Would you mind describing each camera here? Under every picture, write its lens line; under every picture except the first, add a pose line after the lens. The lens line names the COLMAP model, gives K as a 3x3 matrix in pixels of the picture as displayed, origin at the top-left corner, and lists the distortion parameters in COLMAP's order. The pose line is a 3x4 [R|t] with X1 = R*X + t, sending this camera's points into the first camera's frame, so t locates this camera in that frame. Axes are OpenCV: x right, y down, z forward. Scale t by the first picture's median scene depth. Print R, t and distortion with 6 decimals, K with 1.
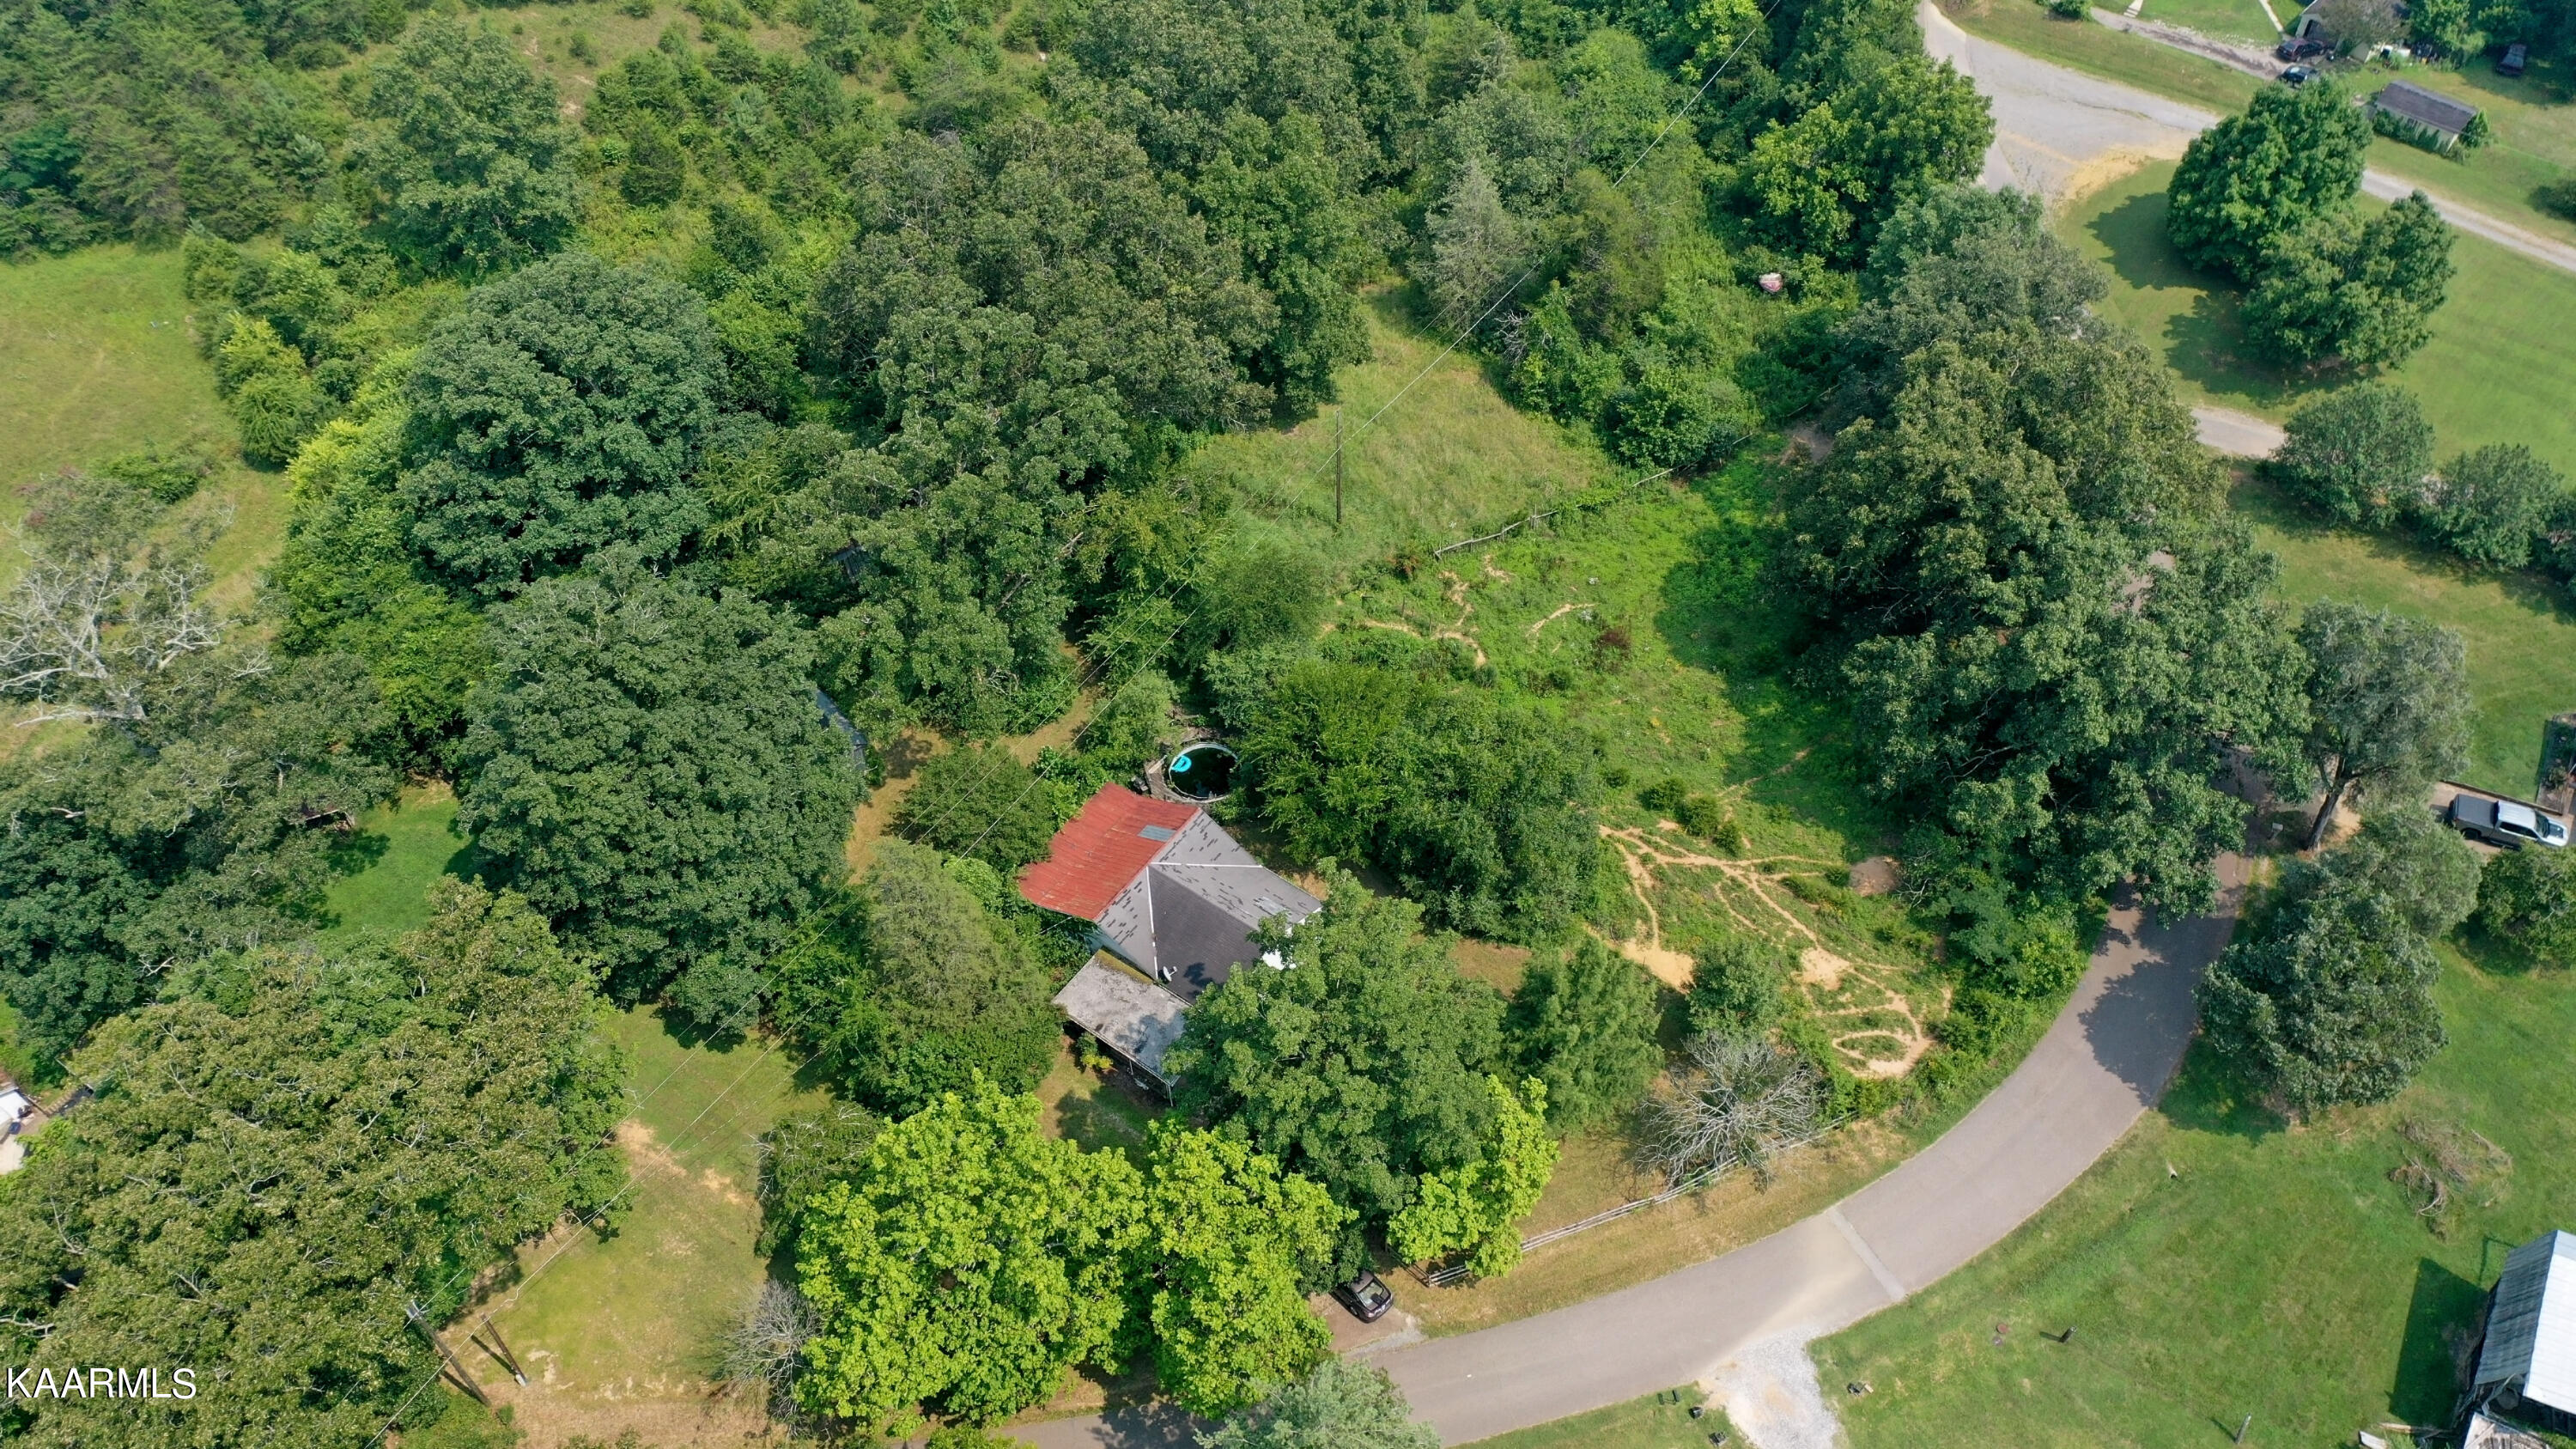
lens RADIAL K [[2029.1, 0, 1283.9], [0, 2029.1, 722.9], [0, 0, 1]] dist [0.001775, 0.000895]
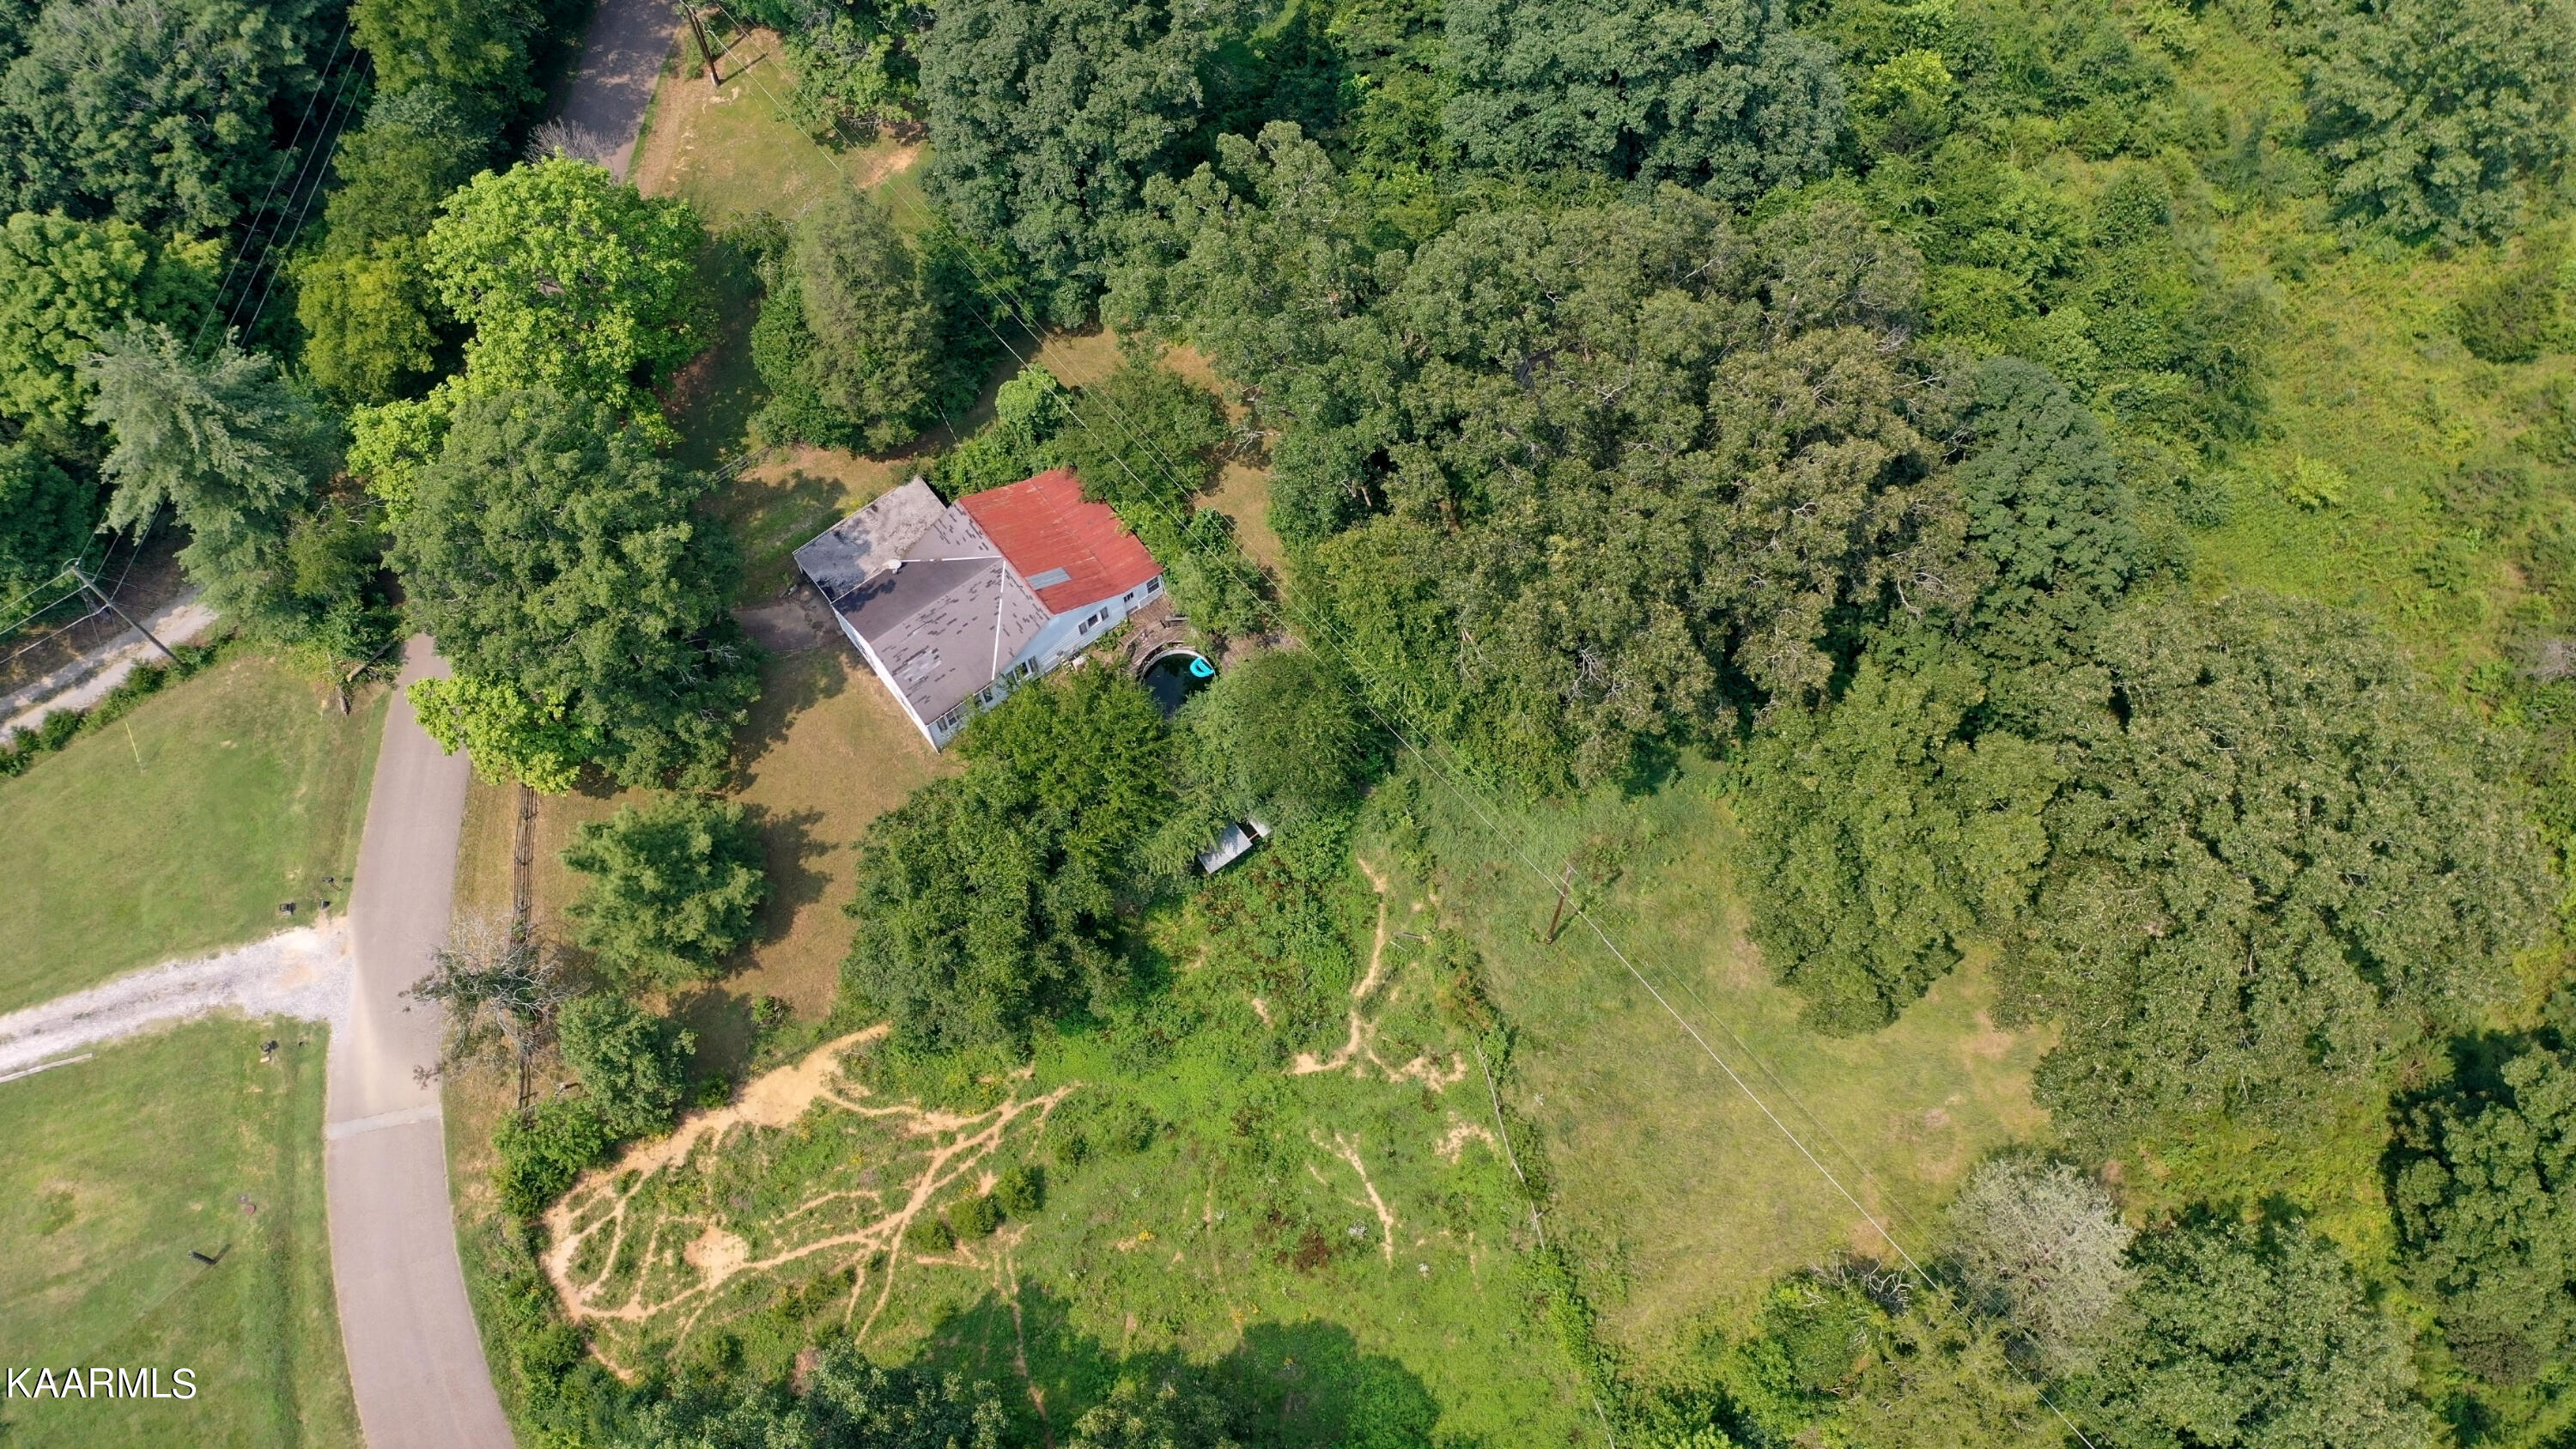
lens RADIAL K [[2029.1, 0, 1283.7], [0, 2029.1, 724.7], [0, 0, 1]] dist [0.001775, 0.000895]
pose [[-0.274619, 0.876822, -0.394675, 0.348319], [-0.711332, 0.090923, 0.696950, -0.692229], [0.646986, 0.472141, 0.598742, 0.534494]]
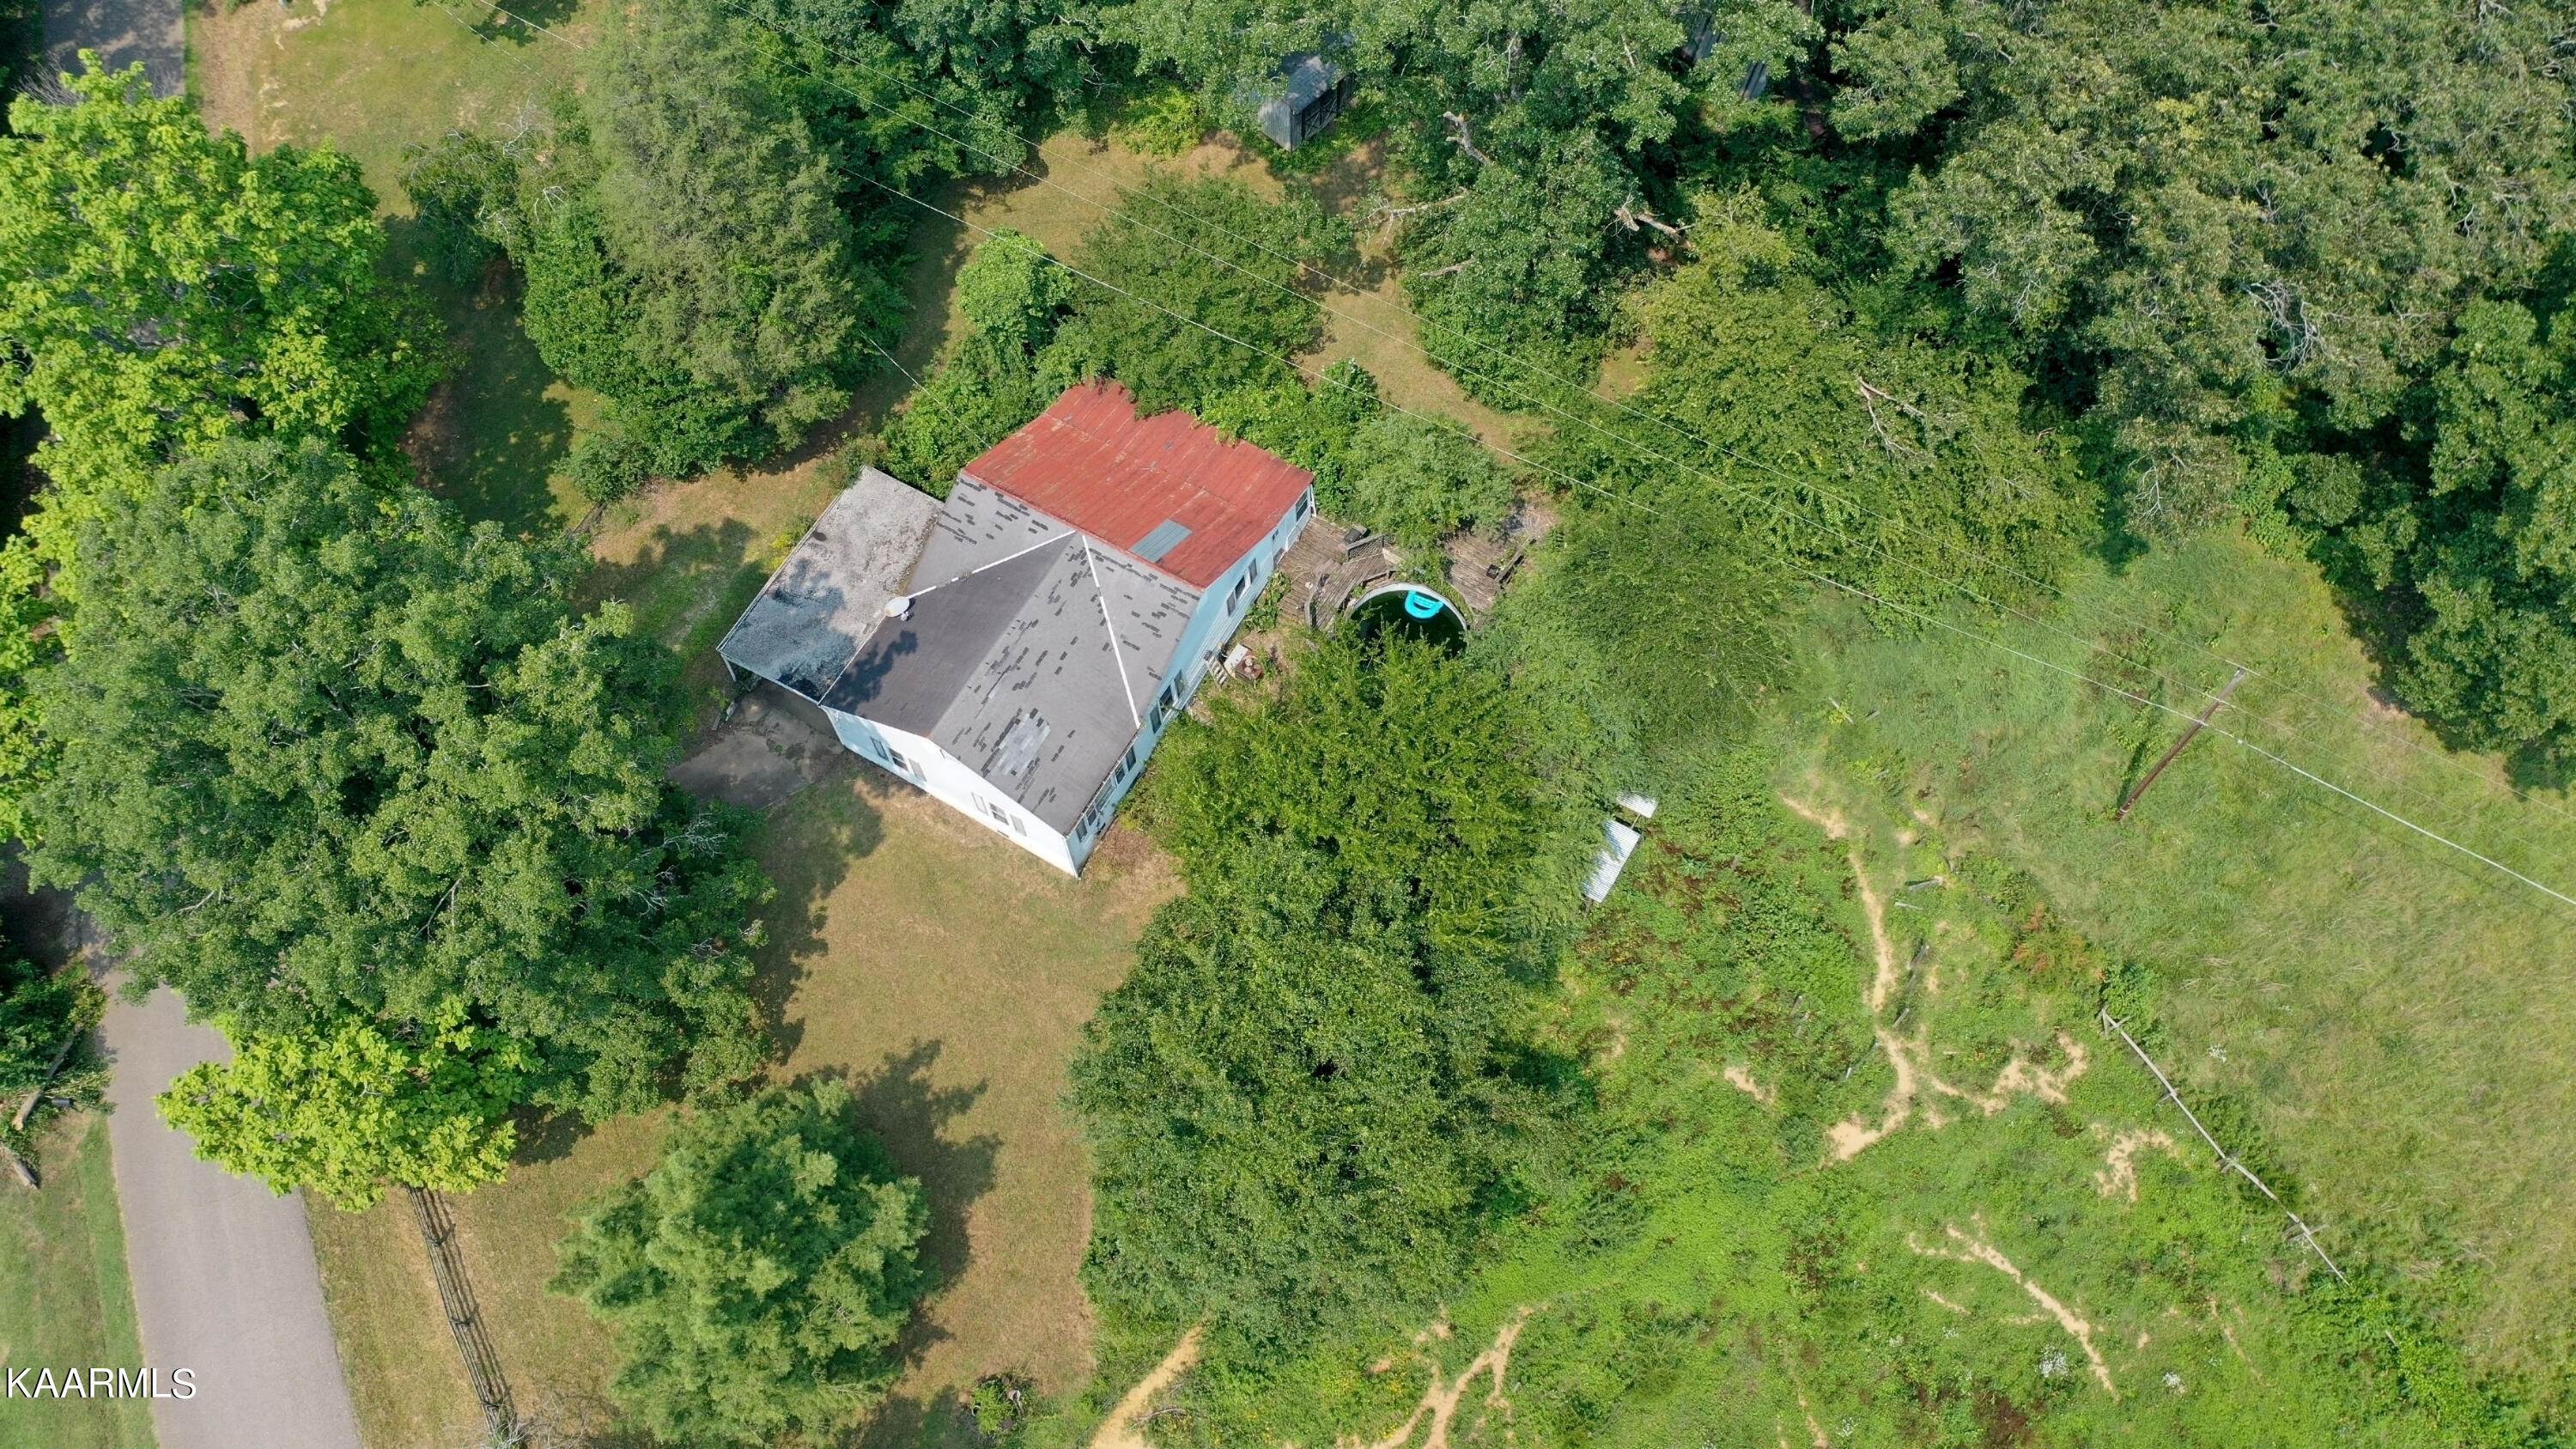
lens RADIAL K [[2029.1, 0, 1290.9], [0, 2029.1, 726.8], [0, 0, 1]] dist [0.001775, 0.000895]
pose [[0.107753, 0.900920, -0.420395, 0.233651], [-0.744697, 0.353287, 0.566229, -0.283699], [0.658647, 0.252054, 0.708980, 0.632684]]
